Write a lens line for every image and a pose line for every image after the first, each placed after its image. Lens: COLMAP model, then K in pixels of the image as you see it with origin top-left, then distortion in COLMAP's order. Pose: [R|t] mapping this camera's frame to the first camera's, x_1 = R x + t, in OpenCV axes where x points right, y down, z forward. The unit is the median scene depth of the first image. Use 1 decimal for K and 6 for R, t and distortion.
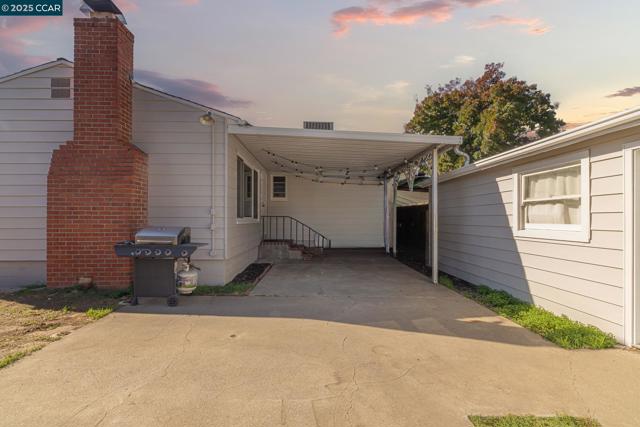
lens RADIAL K [[280.9, 0, 317.6], [0, 280.9, 216.6], [0, 0, 1]] dist [-0.001896, -0.000227]
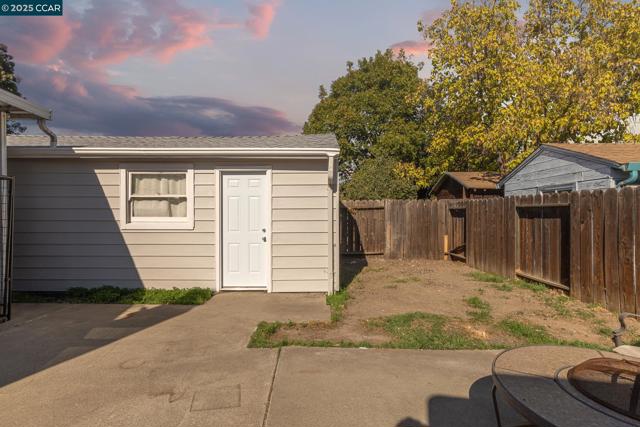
lens RADIAL K [[328.5, 0, 318.4], [0, 328.5, 211.1], [0, 0, 1]] dist [0.001080, 0.000416]
pose [[0.000926, 0.002587, 0.999996, -0.533167], [-0.009946, 0.999947, -0.002577, -0.002367], [-0.999950, -0.009944, 0.000952, 0.280940]]
